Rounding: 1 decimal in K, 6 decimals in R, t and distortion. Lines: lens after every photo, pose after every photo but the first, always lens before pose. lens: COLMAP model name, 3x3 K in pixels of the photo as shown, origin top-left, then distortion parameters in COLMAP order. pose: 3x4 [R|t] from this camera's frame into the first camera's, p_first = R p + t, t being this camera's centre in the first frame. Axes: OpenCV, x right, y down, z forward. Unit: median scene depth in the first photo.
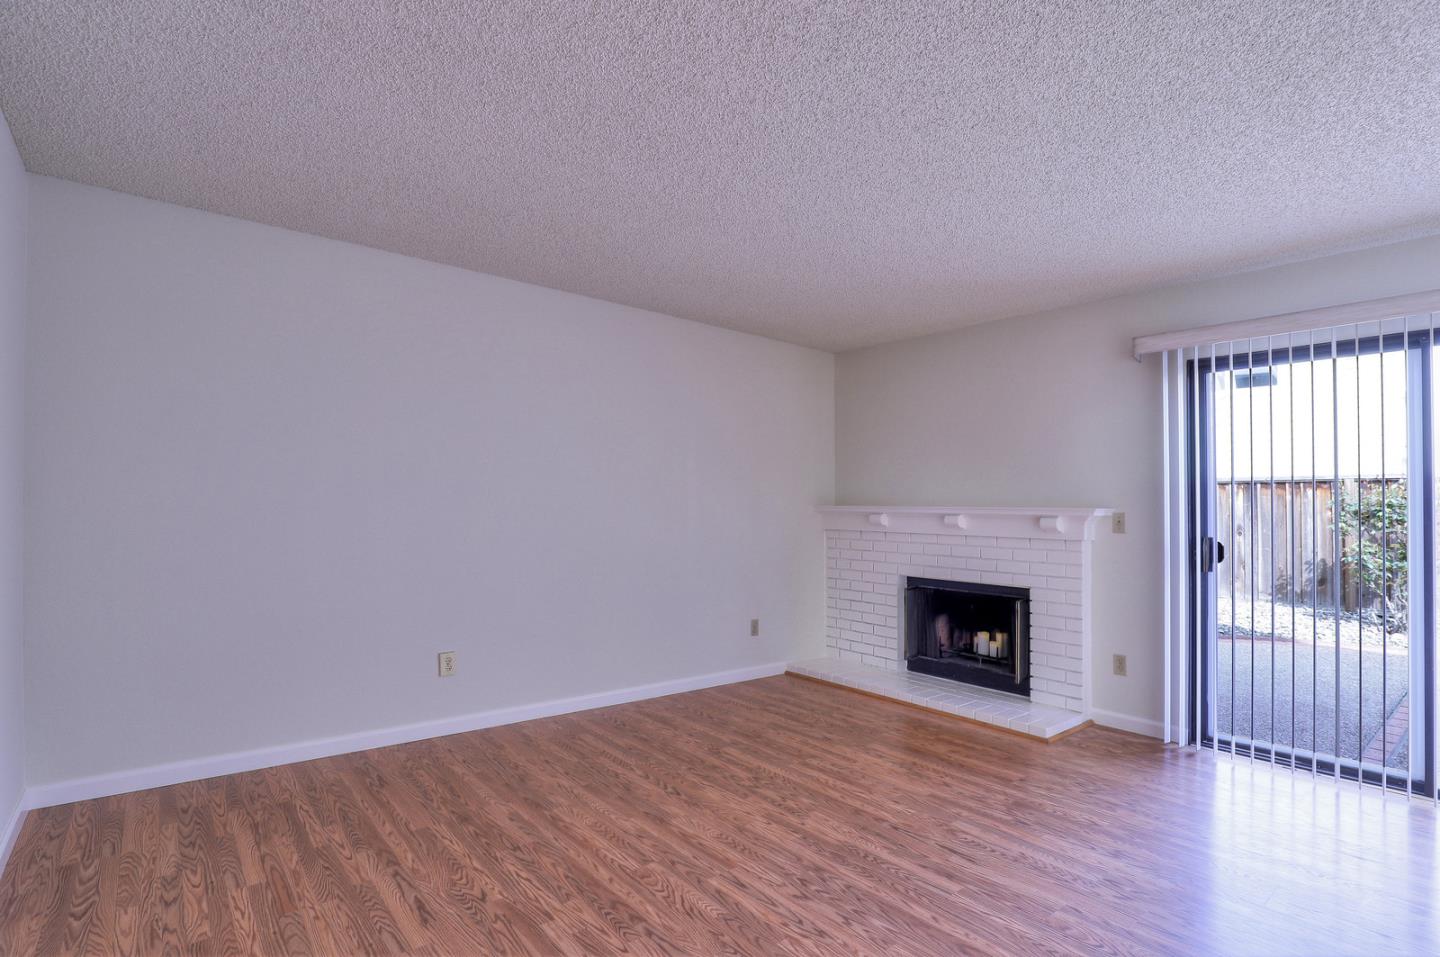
lens RADIAL K [[711.8, 0, 719.7], [0, 711.8, 494.1], [0, 0, 1]] dist [-0.054151, 0.028808]
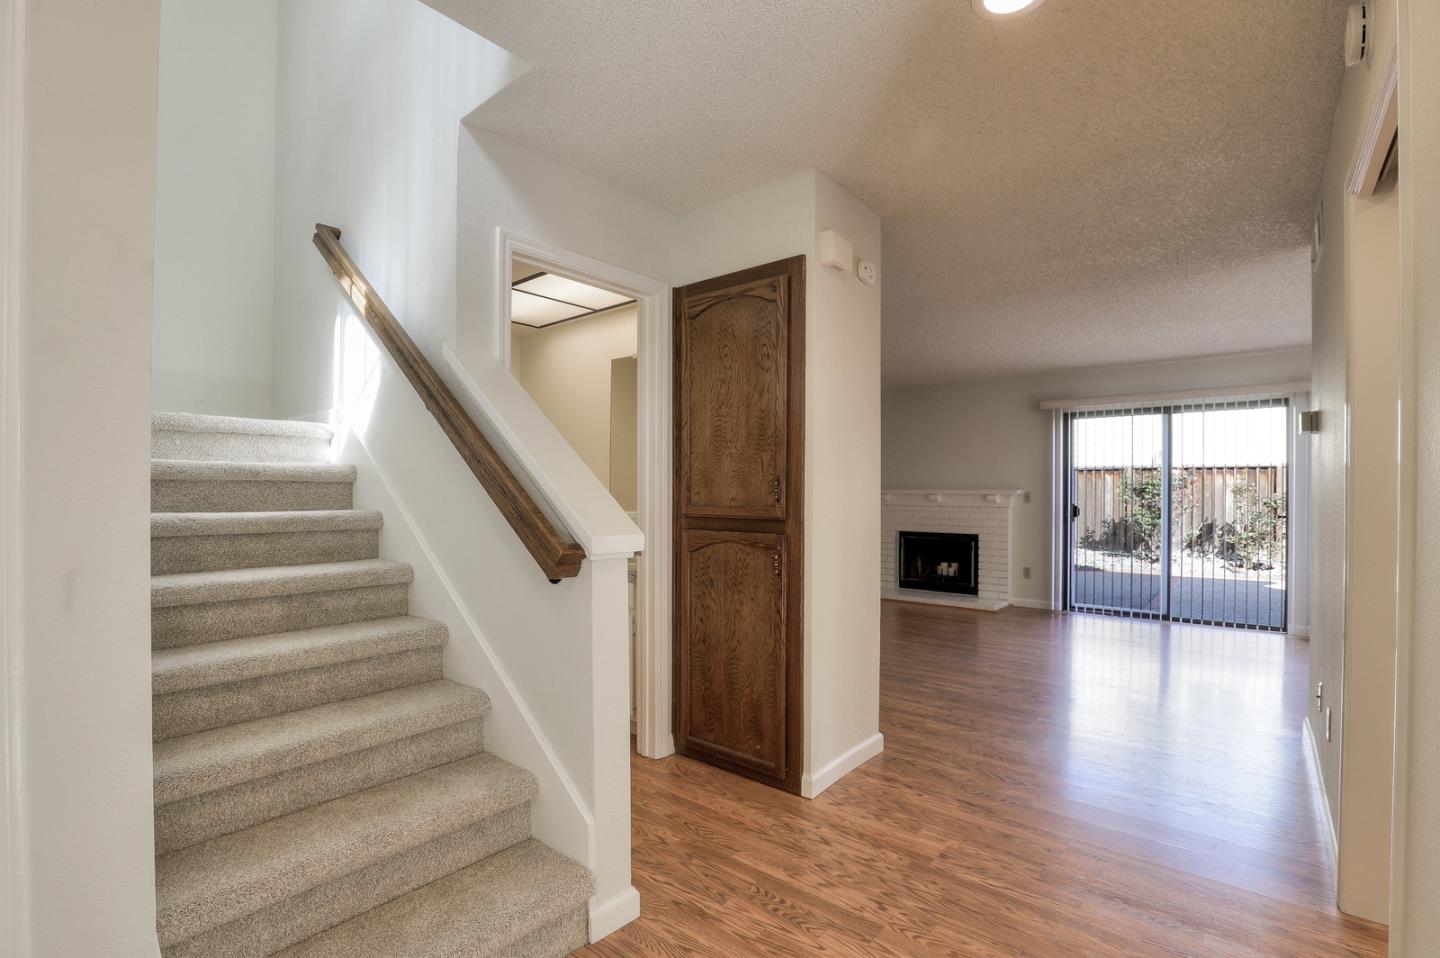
lens RADIAL K [[658.7, 0, 724.7], [0, 658.7, 499.1], [0, 0, 1]] dist [-0.001692, -0.000173]
pose [[0.980674, -0.016650, 0.194941, -0.550356], [0.010261, 0.999378, 0.033739, -0.021293], [-0.195382, -0.031086, 0.980234, -0.550793]]
